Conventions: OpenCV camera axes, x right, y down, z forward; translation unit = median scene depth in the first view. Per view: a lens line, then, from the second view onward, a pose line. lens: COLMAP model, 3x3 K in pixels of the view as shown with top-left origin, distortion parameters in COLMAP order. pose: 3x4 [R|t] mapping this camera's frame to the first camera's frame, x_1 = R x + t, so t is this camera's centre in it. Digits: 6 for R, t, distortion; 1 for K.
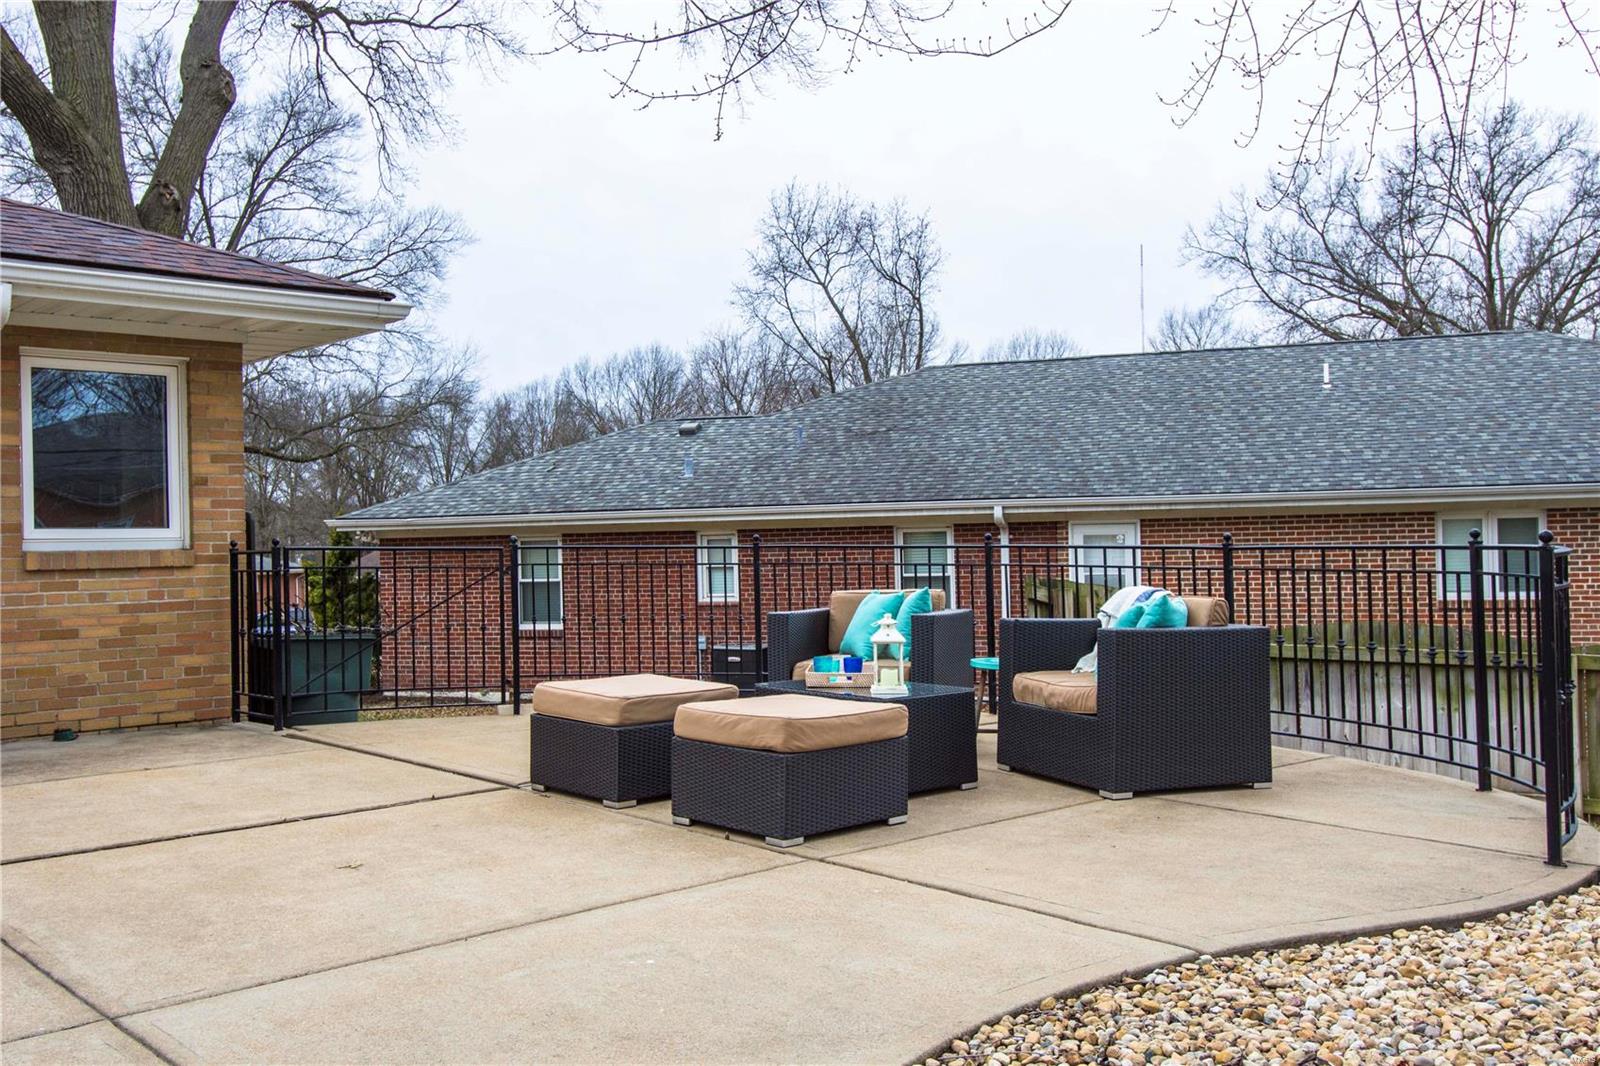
lens RADIAL K [[1426.3, 0, 800.0], [0, 1426.3, 533.0], [0, 0, 1]] dist [0.034237, -0.010101]
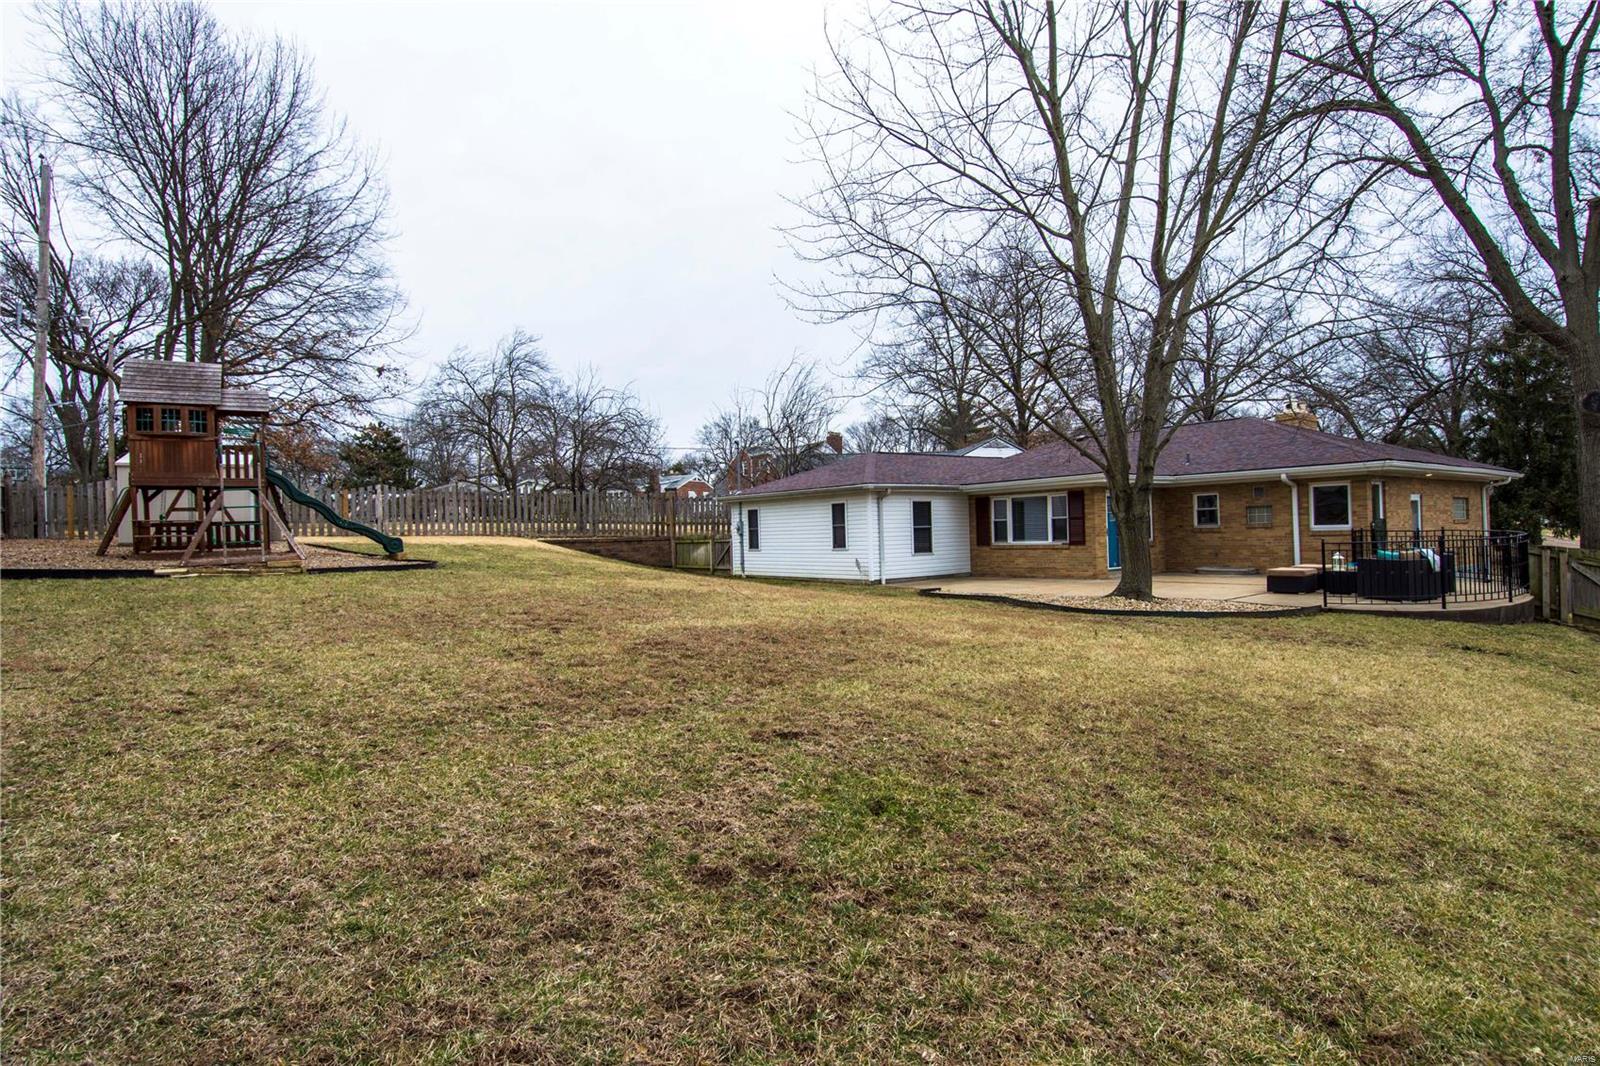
lens RADIAL K [[826.1, 0, 800.0], [0, 826.1, 533.0], [0, 0, 1]] dist [0.056917, -0.058374]
pose [[-0.056695, 0.022145, -0.998146, 0.961041], [0.037266, 0.999104, 0.020050, -0.041137], [0.997696, -0.036060, -0.057469, -0.173947]]
